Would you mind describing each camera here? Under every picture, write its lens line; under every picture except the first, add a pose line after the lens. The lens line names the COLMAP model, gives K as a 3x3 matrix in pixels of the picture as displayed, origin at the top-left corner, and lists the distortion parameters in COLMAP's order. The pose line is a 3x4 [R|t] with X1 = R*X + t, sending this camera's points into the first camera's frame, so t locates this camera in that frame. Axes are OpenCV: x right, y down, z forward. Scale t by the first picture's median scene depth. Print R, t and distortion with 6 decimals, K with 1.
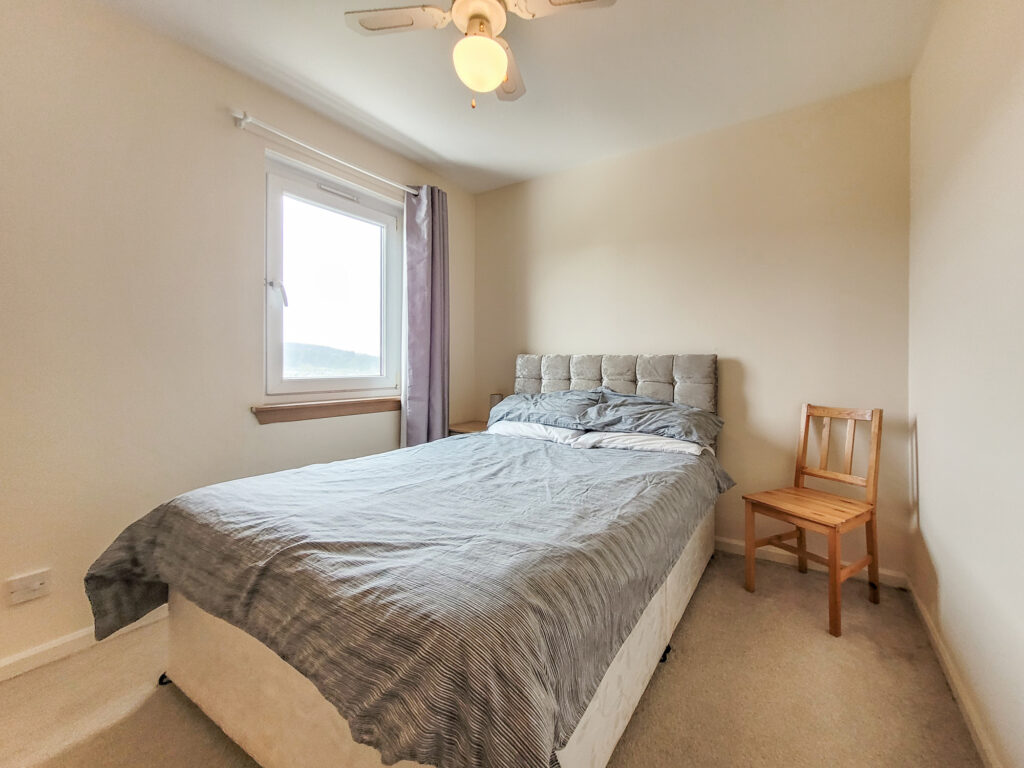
lens RADIAL K [[416.8, 0, 524.1], [0, 416.8, 364.2], [0, 0, 1]] dist [0.001569, -0.000685]
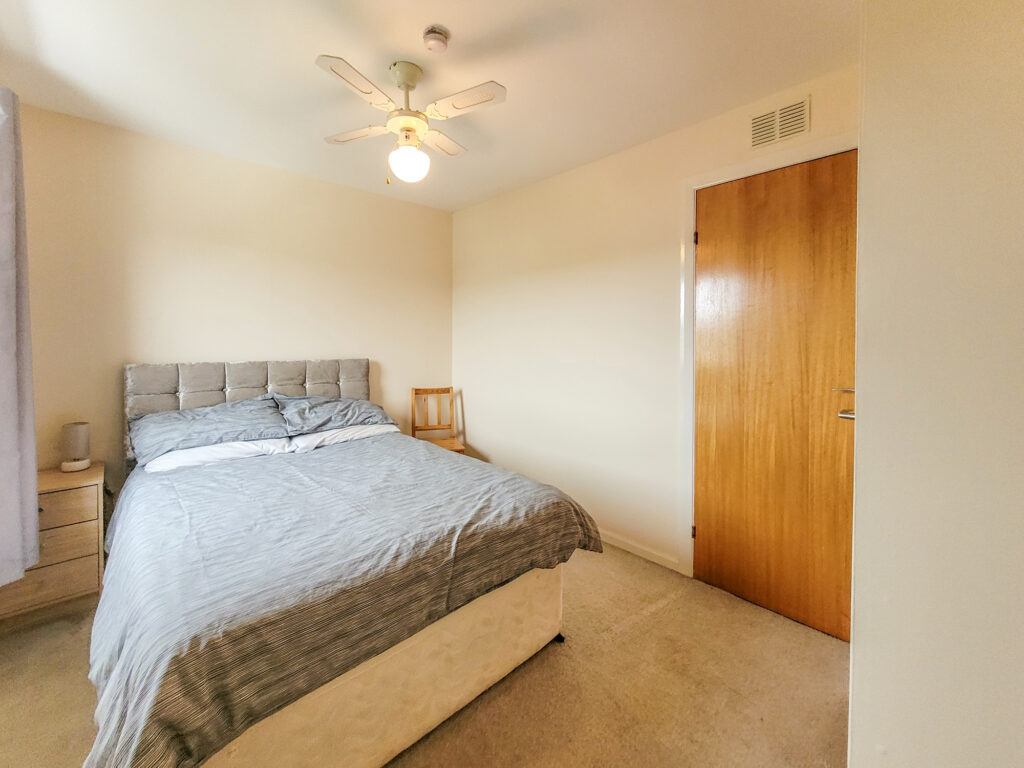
lens RADIAL K [[416.8, 0, 524.1], [0, 416.8, 364.2], [0, 0, 1]] dist [0.001569, -0.000685]
pose [[0.257513, -0.058226, 0.964519, -0.792851], [0.000875, 0.998196, 0.060025, -0.095458], [-0.966275, -0.014613, 0.257099, 0.189508]]
